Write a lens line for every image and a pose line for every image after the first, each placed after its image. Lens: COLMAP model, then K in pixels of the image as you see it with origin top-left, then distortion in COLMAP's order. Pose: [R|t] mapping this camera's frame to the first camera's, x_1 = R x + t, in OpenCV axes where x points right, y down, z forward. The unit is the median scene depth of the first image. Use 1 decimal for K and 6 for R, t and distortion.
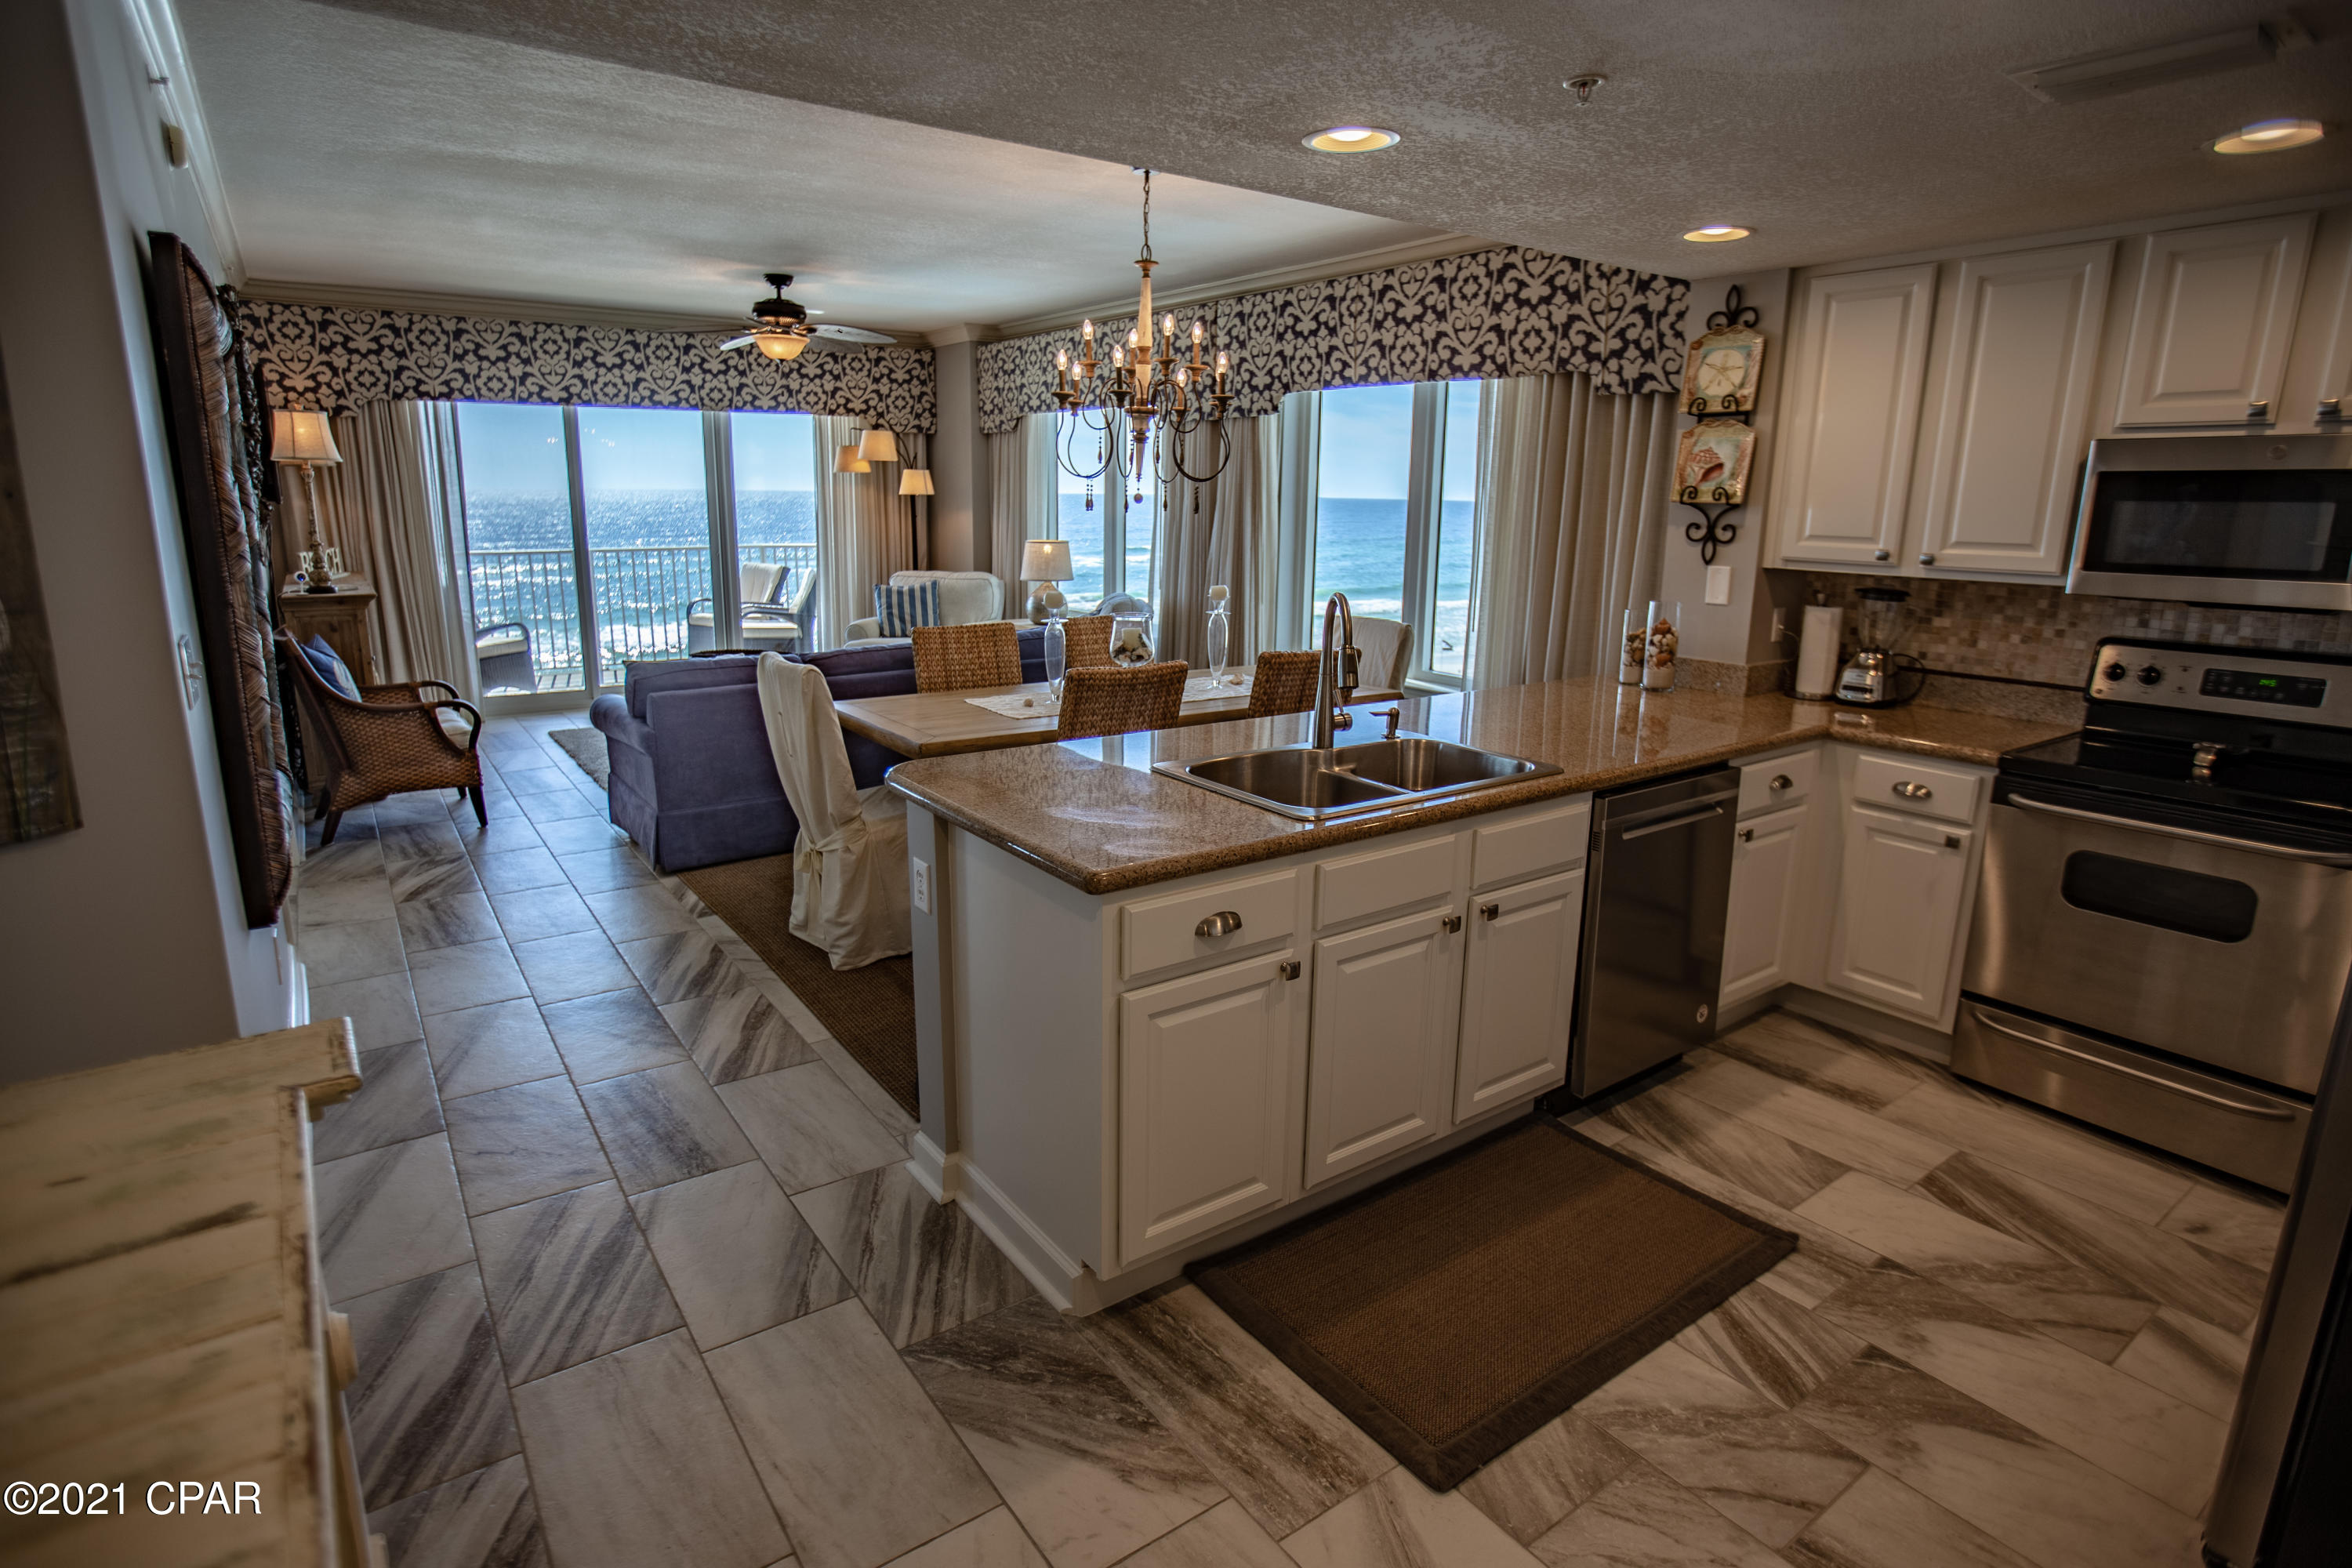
lens RADIAL K [[1220.6, 0, 1176.9], [0, 1220.6, 774.0], [0, 0, 1]] dist [-0.050460, 0.022044]
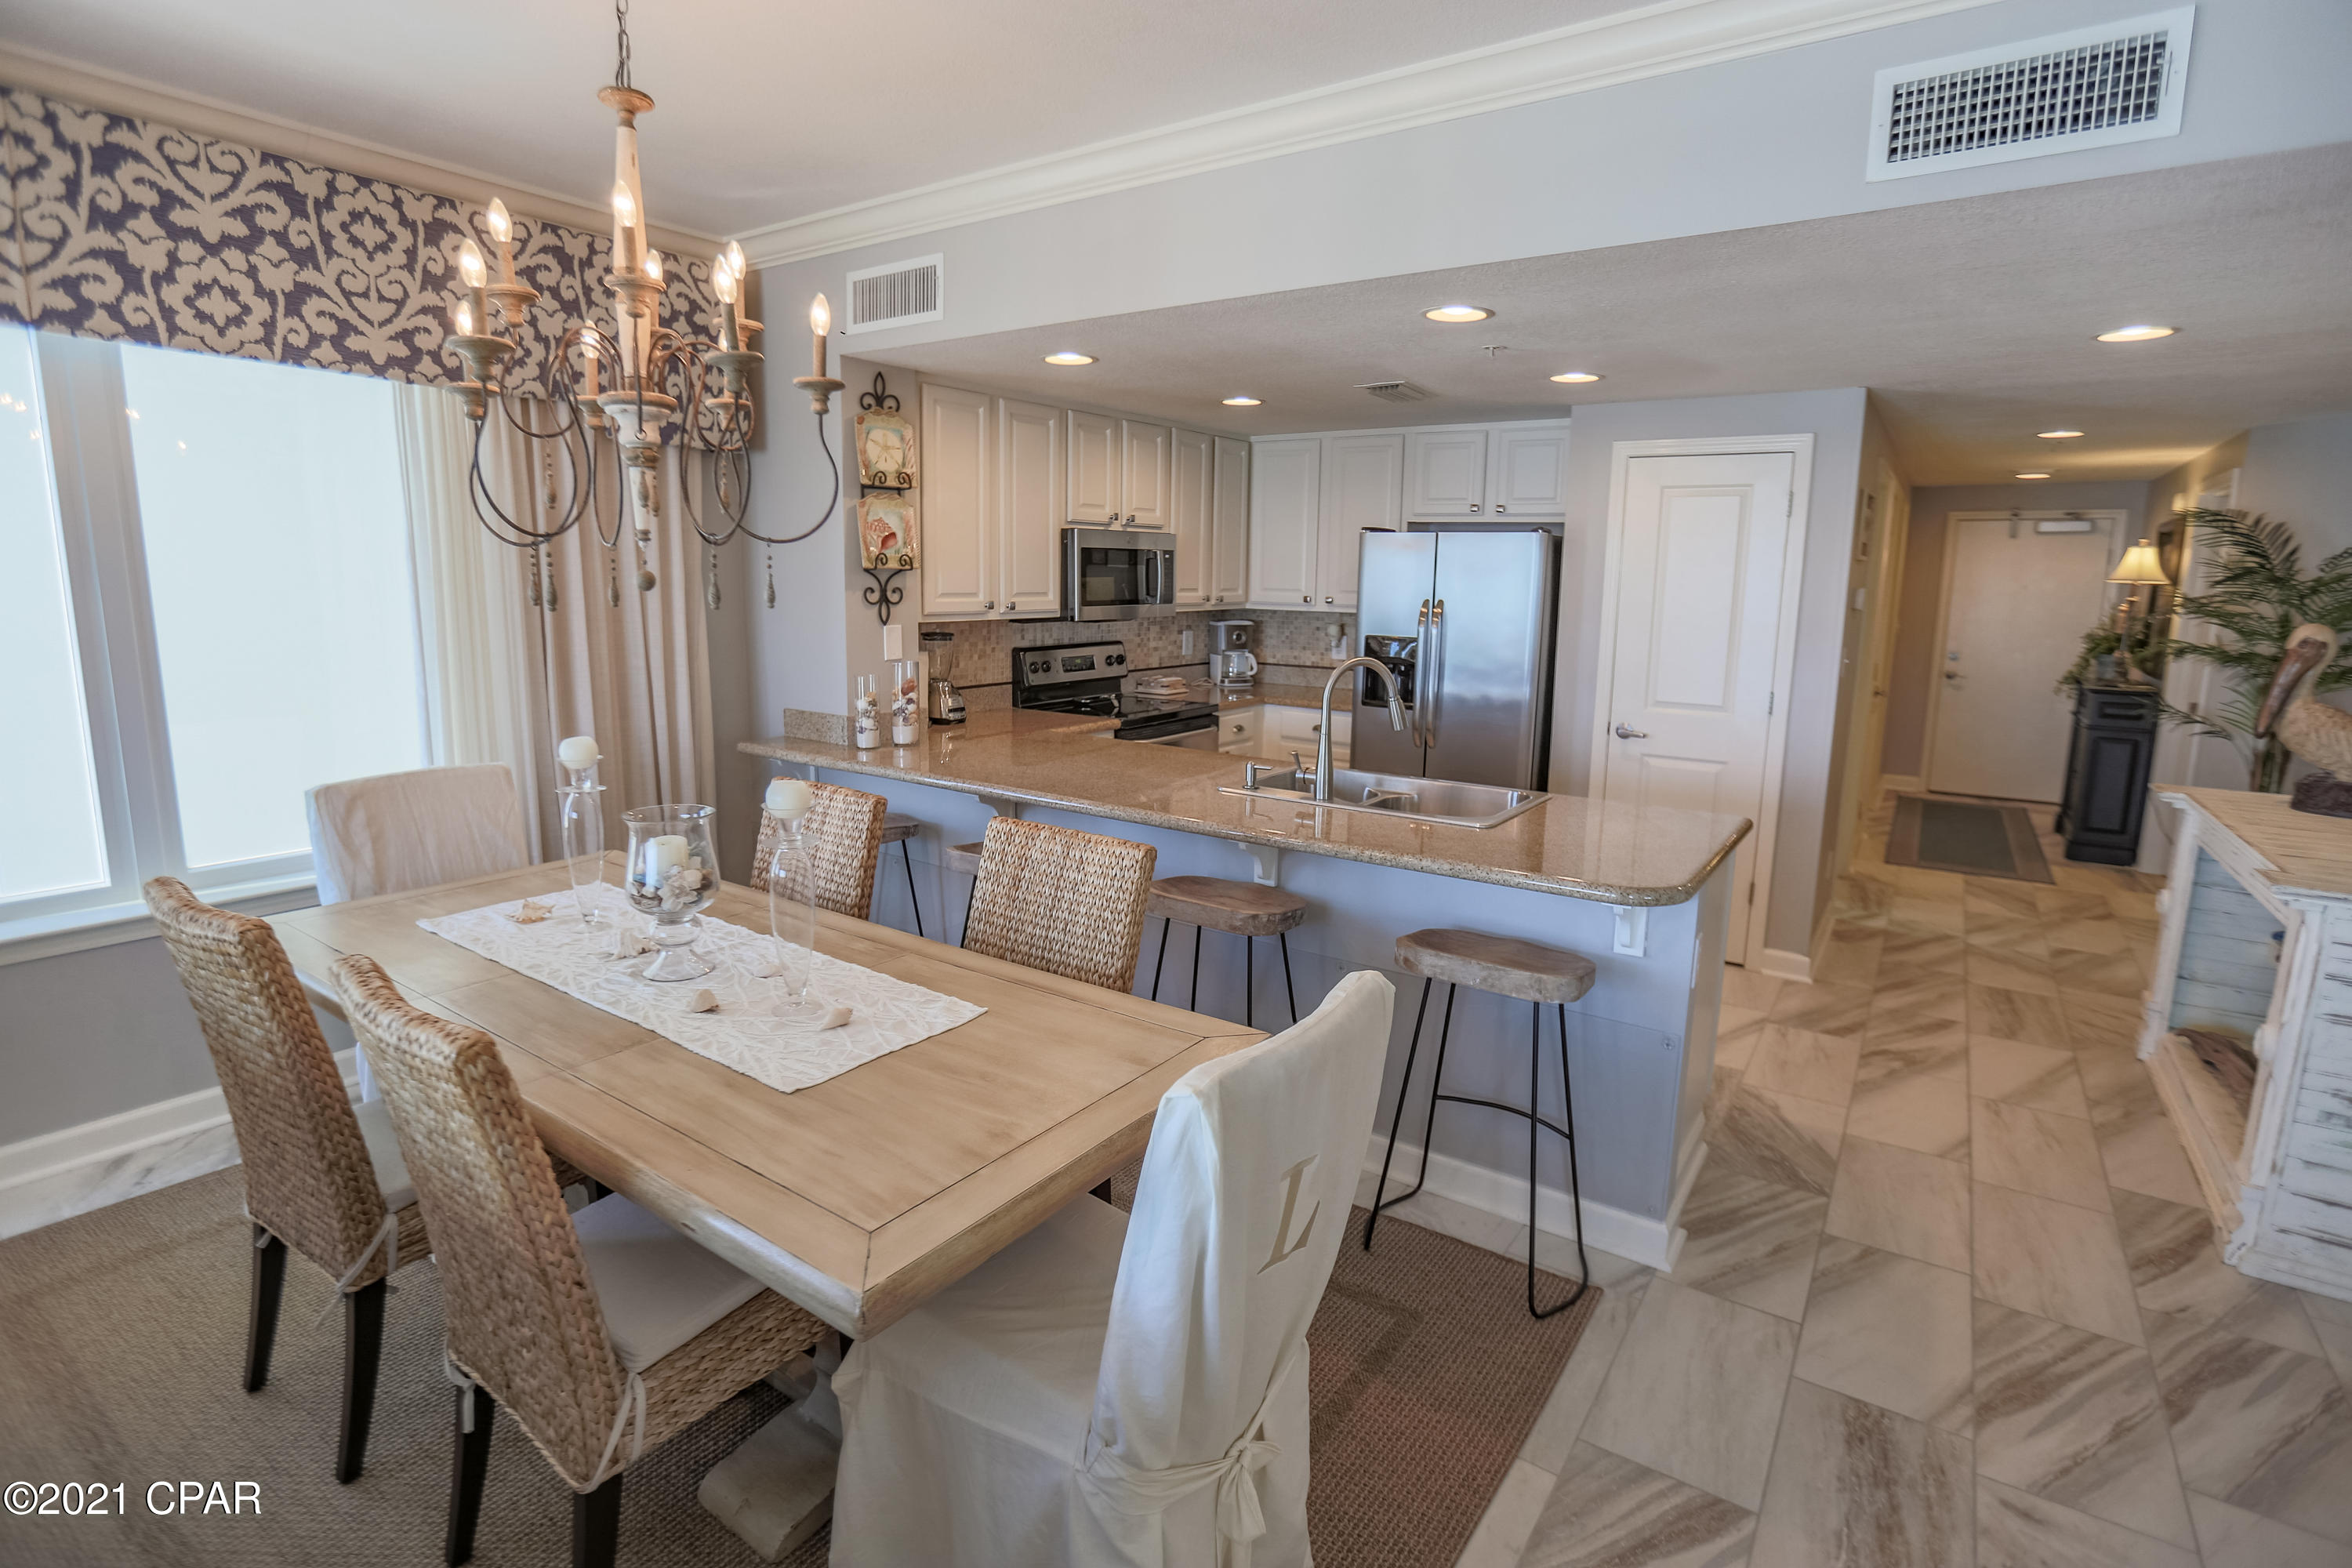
lens RADIAL K [[1129.9, 0, 1168.8], [0, 1129.9, 762.9], [0, 0, 1]] dist [-0.039322, 0.014078]
pose [[-0.331456, -0.174935, 0.927111, -0.355662], [0.194148, 0.948982, 0.248473, -0.151721], [-0.923278, 0.262355, -0.280583, 0.637000]]
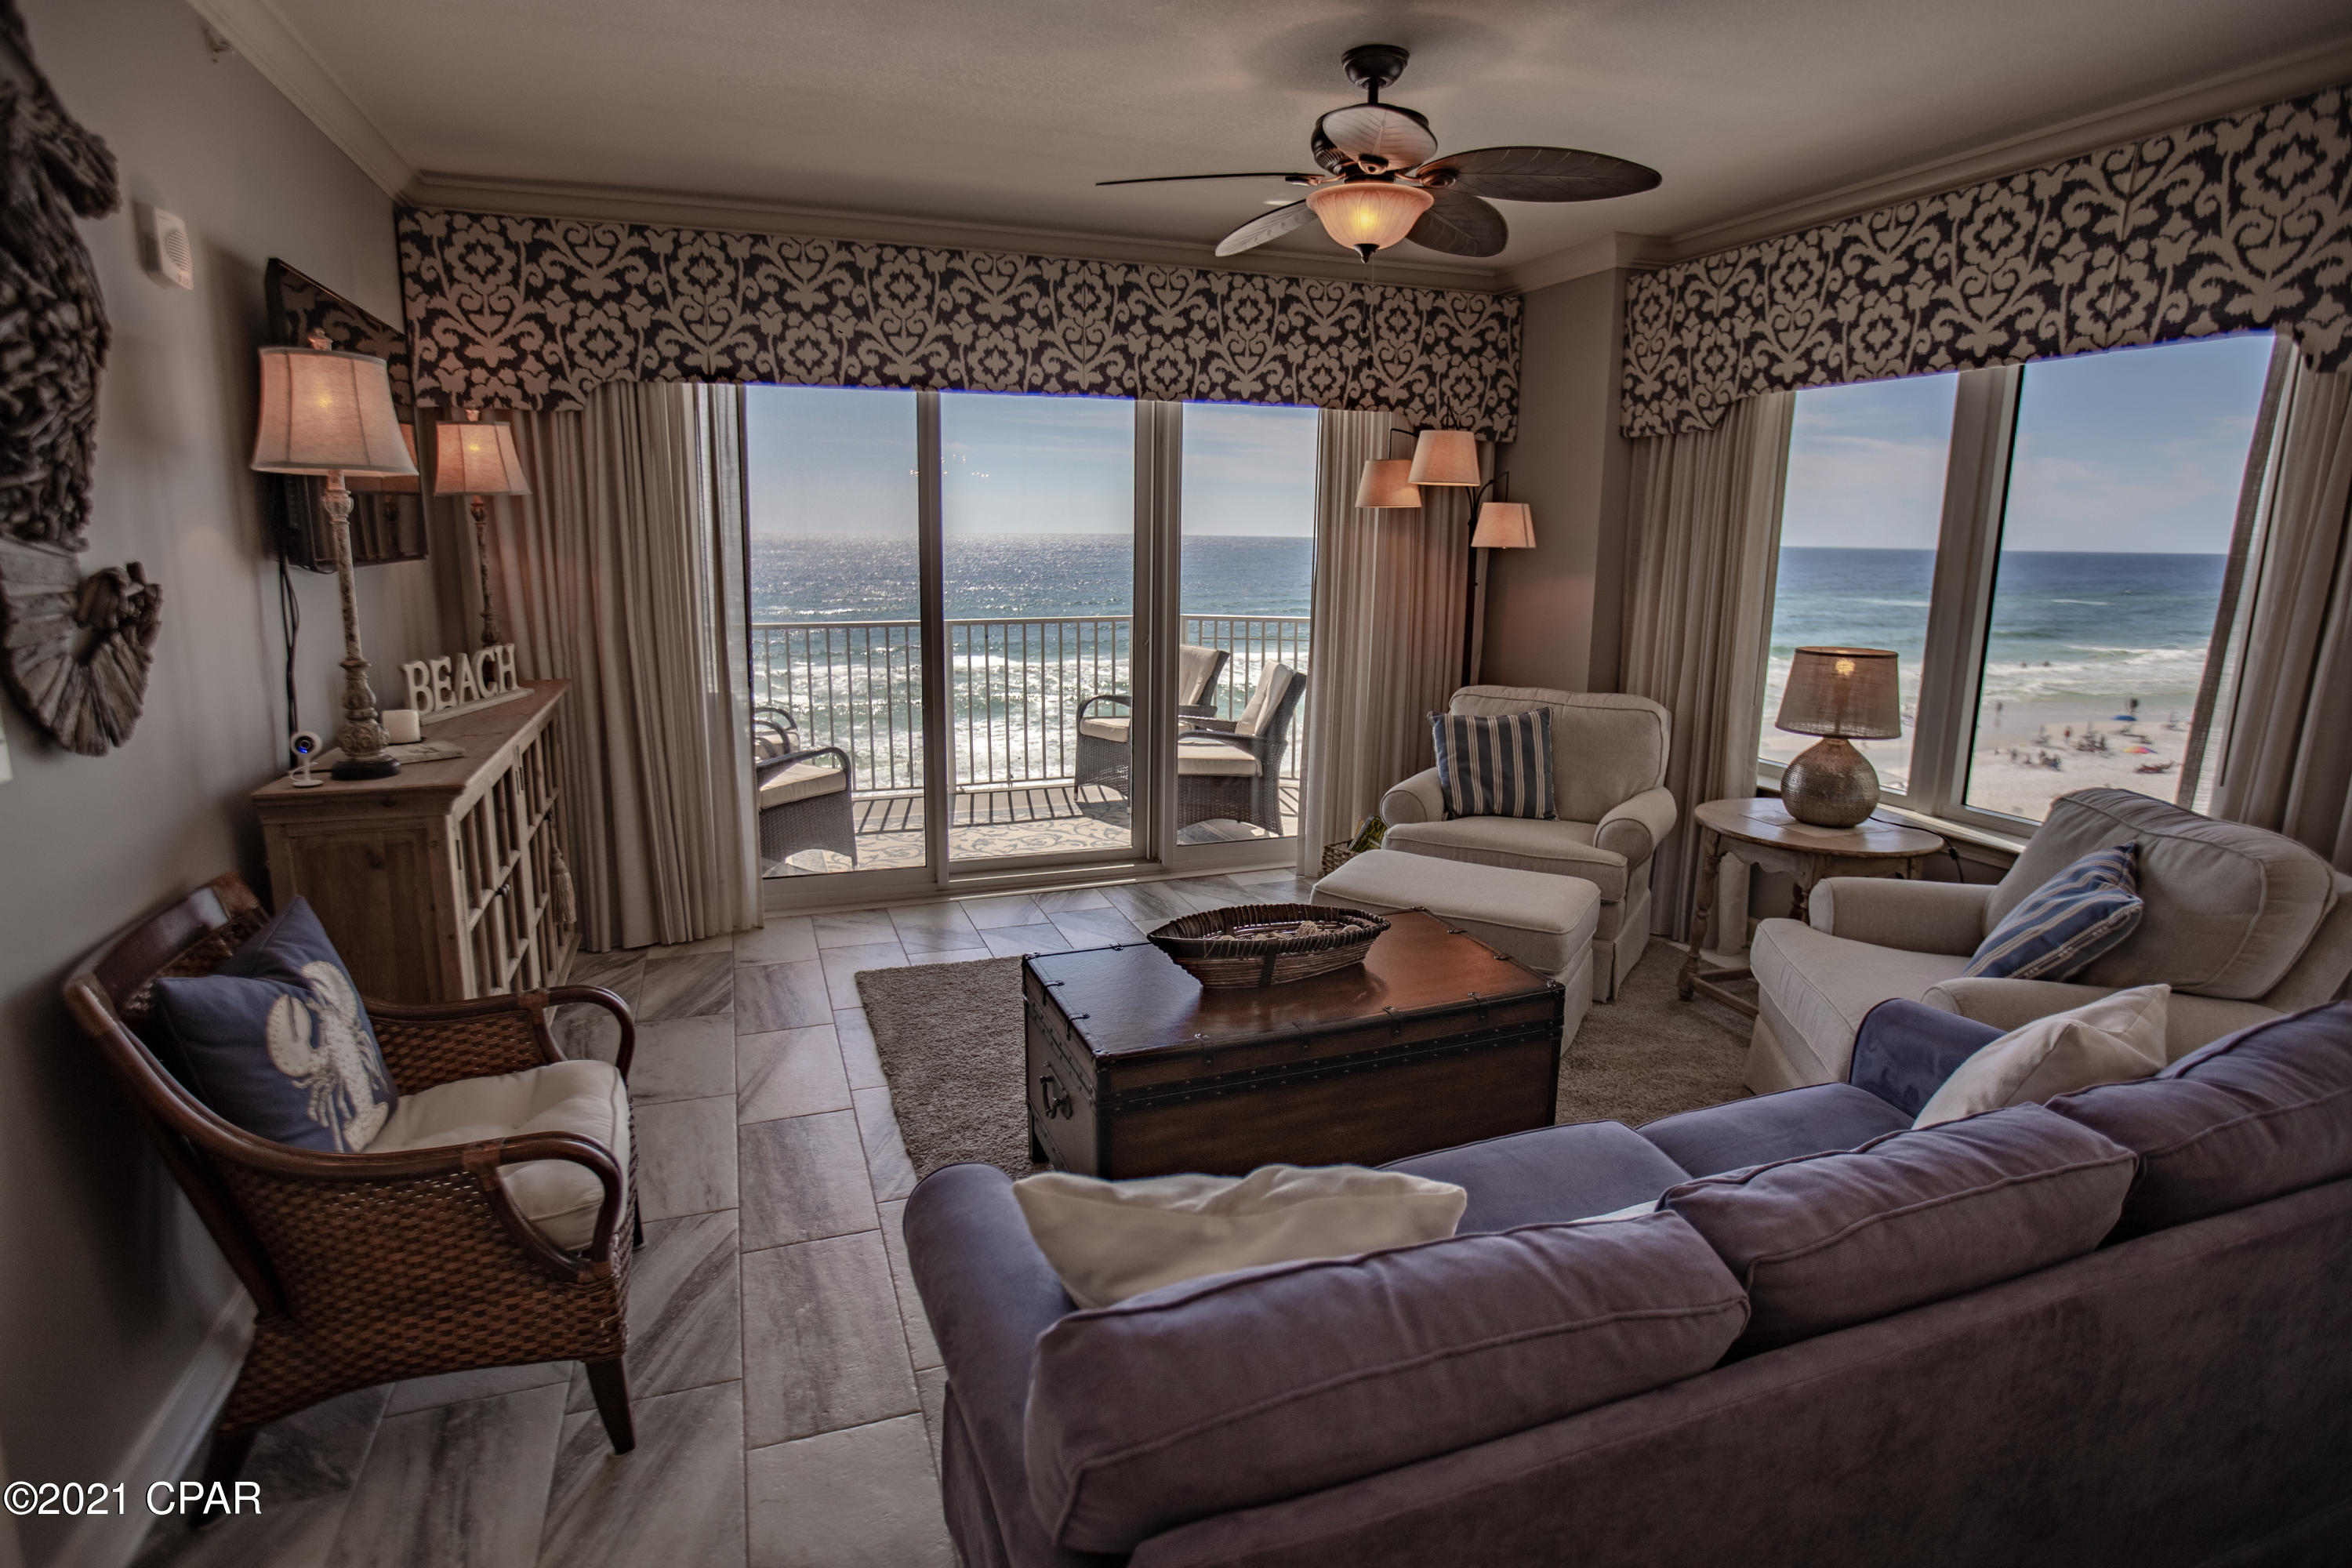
lens RADIAL K [[1220.6, 0, 1161.2], [0, 1220.6, 771.5], [0, 0, 1]] dist [-0.050460, 0.022044]
pose [[0.960965, 0.048860, -0.272322, -0.266196], [-0.058955, 0.997839, -0.029006, -0.132175], [0.270316, 0.043929, 0.961769, 0.553350]]
